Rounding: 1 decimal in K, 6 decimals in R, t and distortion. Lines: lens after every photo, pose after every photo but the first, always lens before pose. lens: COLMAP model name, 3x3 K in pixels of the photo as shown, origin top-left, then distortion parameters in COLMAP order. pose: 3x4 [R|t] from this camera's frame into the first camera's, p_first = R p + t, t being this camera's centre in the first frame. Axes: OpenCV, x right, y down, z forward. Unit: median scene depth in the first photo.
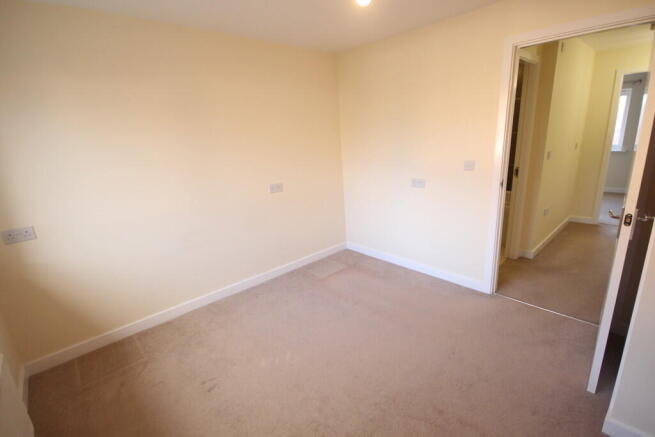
lens RADIAL K [[306.7, 0, 328.1], [0, 306.7, 217.8], [0, 0, 1]] dist [-0.019952, -0.001418]
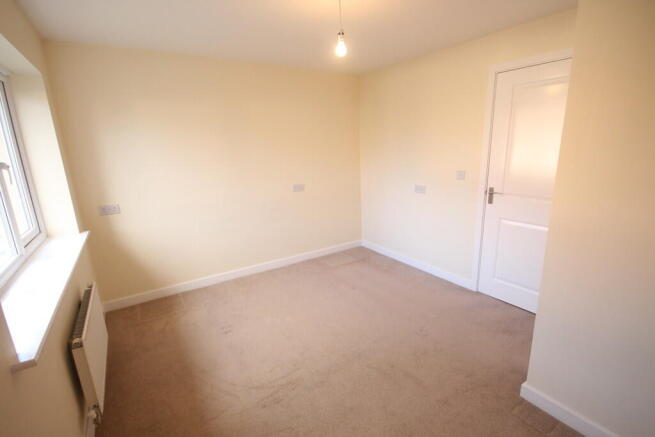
lens RADIAL K [[306.7, 0, 328.2], [0, 306.7, 219.1], [0, 0, 1]] dist [-0.019952, -0.001418]
pose [[0.985848, 0.060533, -0.156328, 0.165288], [-0.063026, 0.997951, -0.011033, 0.035390], [0.155340, 0.020729, 0.987644, -0.192997]]
